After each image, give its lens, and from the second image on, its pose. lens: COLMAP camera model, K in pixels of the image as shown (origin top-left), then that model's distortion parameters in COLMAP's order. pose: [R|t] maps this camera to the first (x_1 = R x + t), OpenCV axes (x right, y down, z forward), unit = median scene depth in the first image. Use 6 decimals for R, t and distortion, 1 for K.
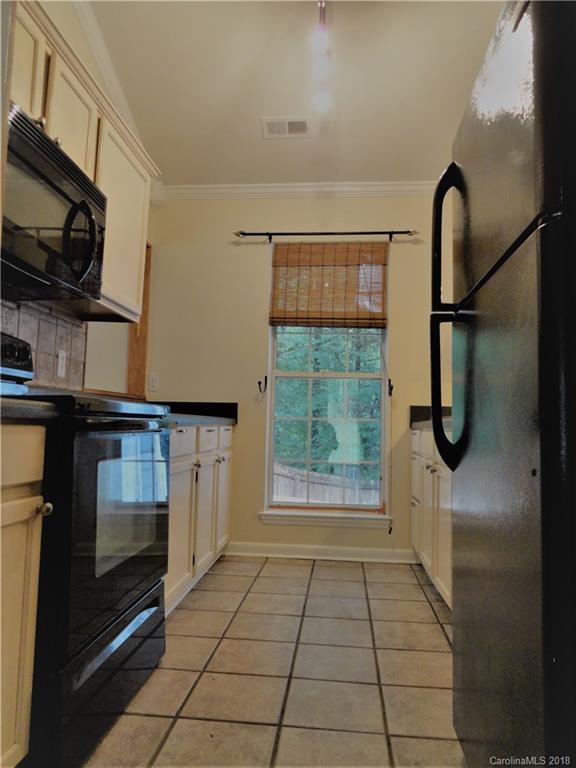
lens RADIAL K [[515.6, 0, 310.0], [0, 515.6, 384.6], [0, 0, 1]] dist [-0.003343, -0.000927]
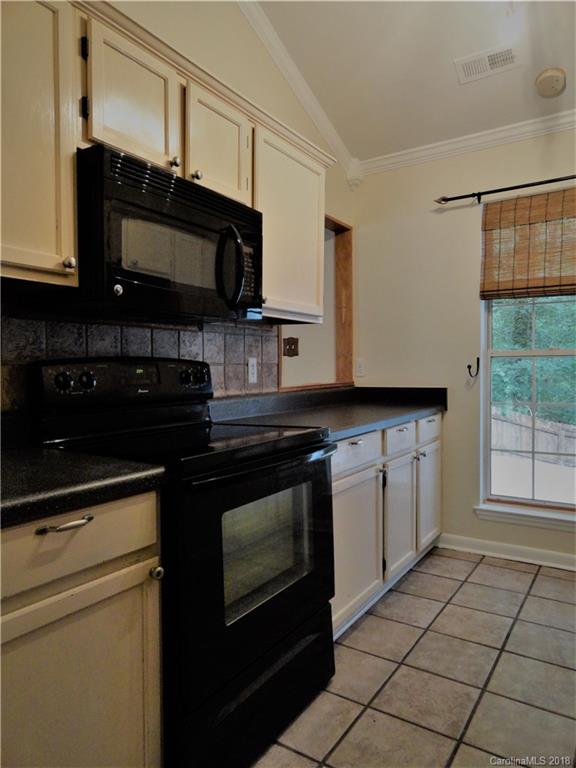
lens RADIAL K [[515.6, 0, 310.0], [0, 515.6, 384.6], [0, 0, 1]] dist [-0.003343, -0.000927]
pose [[0.886413, -0.007215, -0.462840, 0.084960], [0.051205, 0.995271, 0.082551, -0.072358], [0.460055, -0.096873, 0.882590, 0.095252]]
